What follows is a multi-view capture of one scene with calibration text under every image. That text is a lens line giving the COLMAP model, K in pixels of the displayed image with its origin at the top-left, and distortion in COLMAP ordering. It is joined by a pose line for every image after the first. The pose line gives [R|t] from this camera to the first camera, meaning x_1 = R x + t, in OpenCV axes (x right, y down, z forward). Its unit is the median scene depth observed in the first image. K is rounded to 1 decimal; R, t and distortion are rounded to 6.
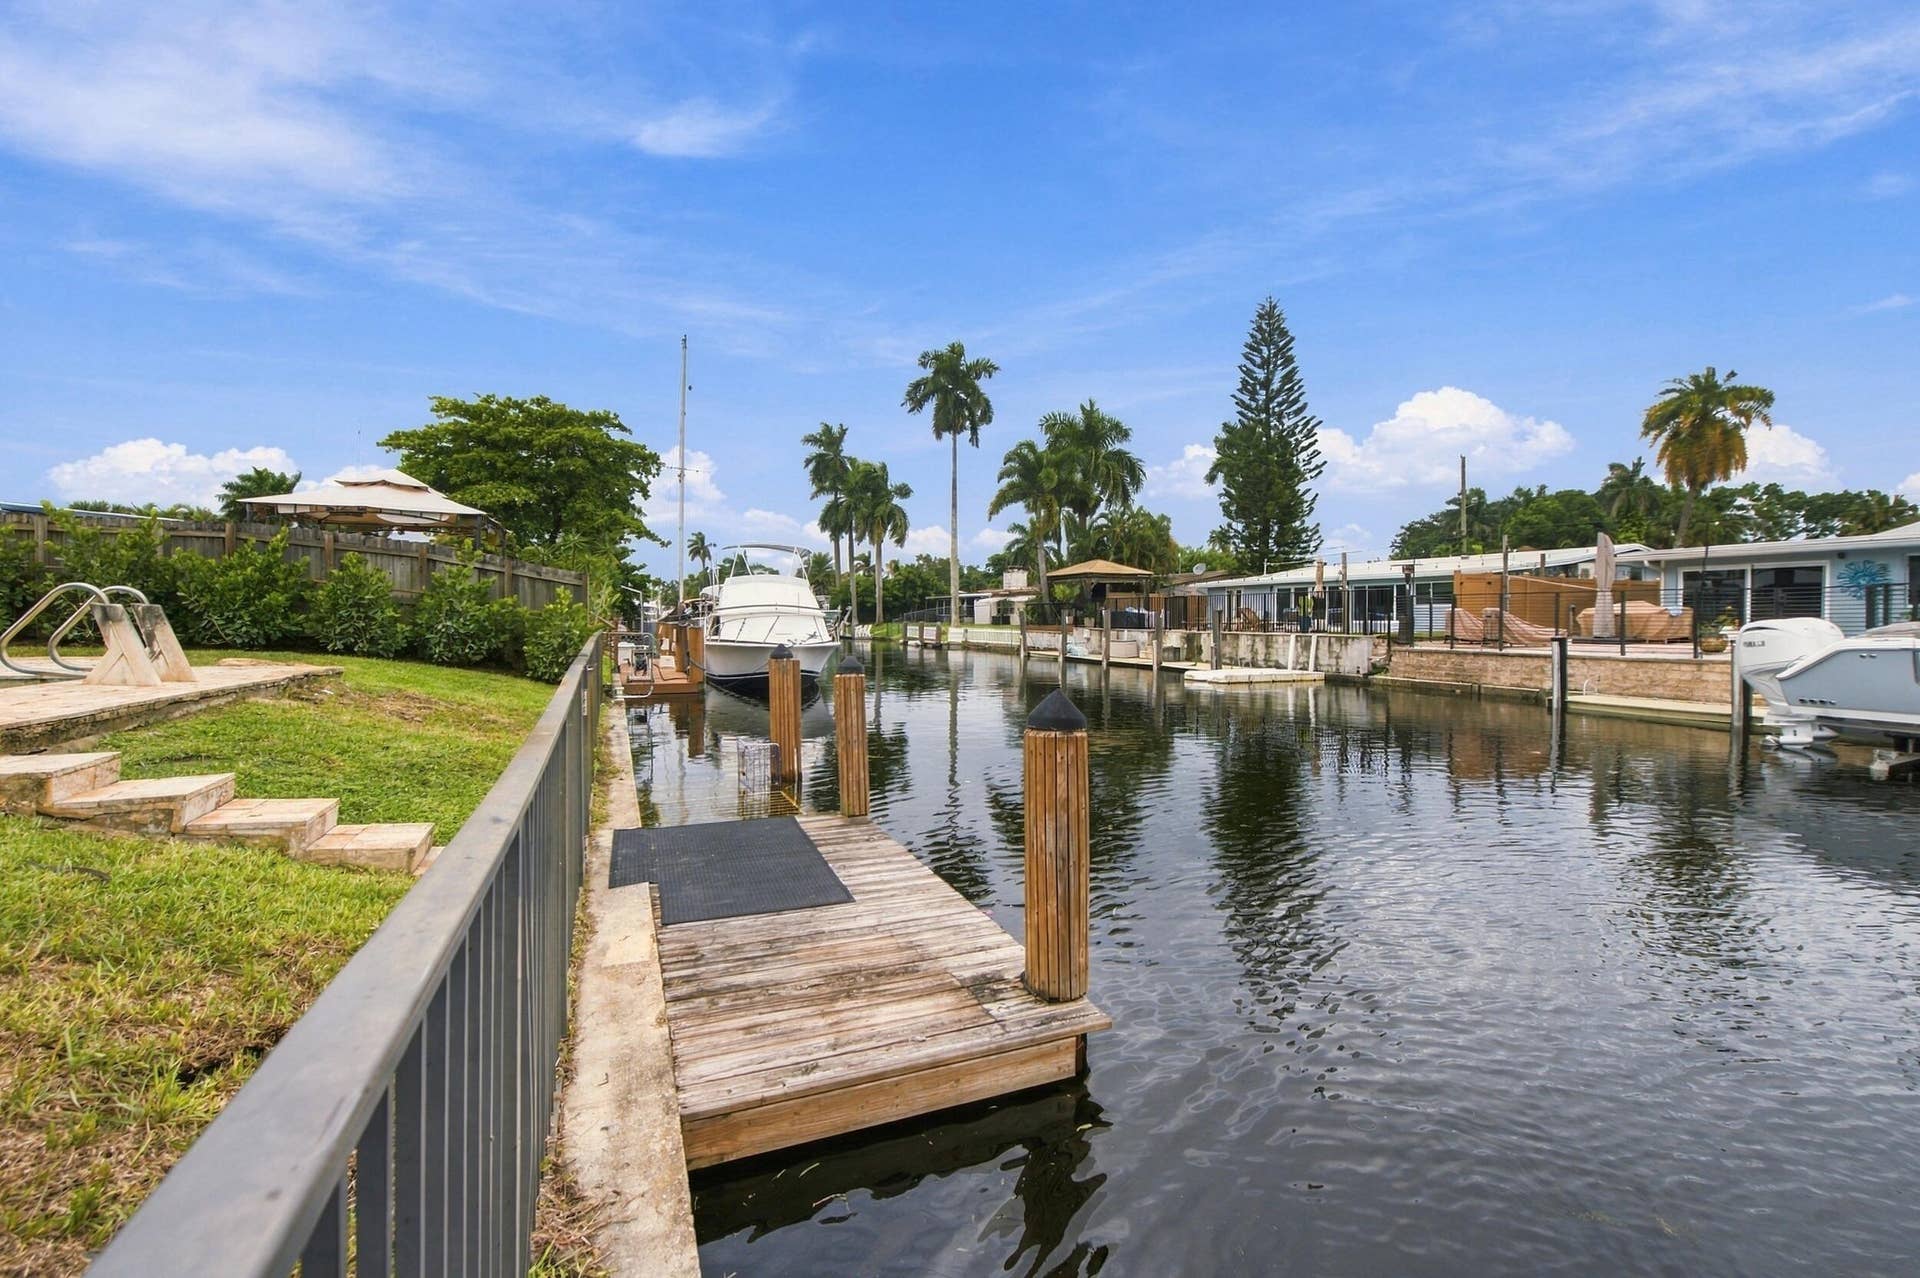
lens RADIAL K [[755.5, 0, 954.7], [0, 755.5, 631.0], [0, 0, 1]] dist [0.000603, 0.000008]
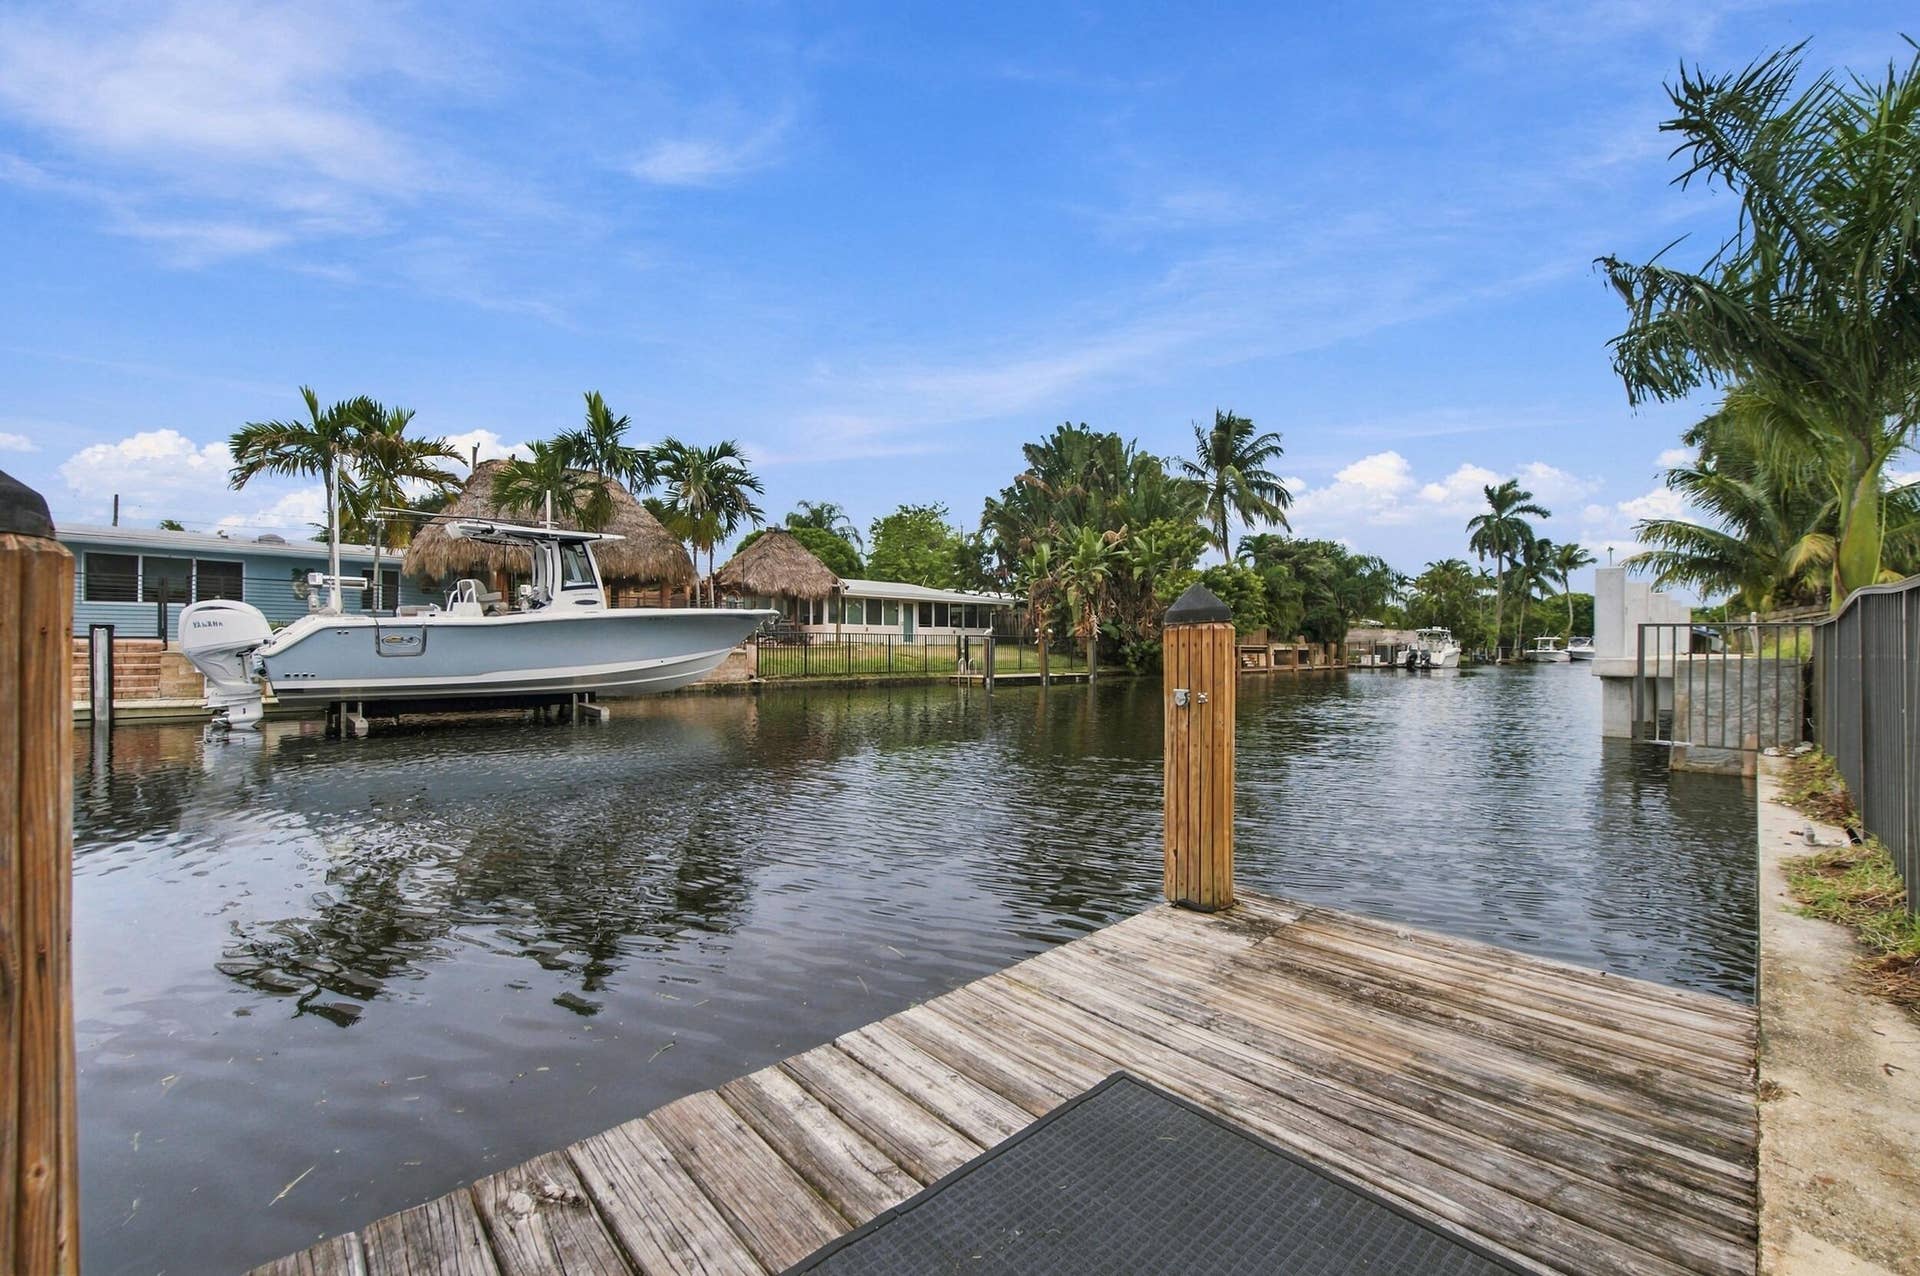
lens RADIAL K [[755.5, 0, 954.7], [0, 755.5, 630.0], [0, 0, 1]] dist [0.000603, 0.000008]
pose [[-0.318539, 0.008377, 0.947873, -0.164243], [0.004908, 0.999962, -0.007188, 0.035287], [-0.947897, 0.002363, -0.318568, 0.394205]]
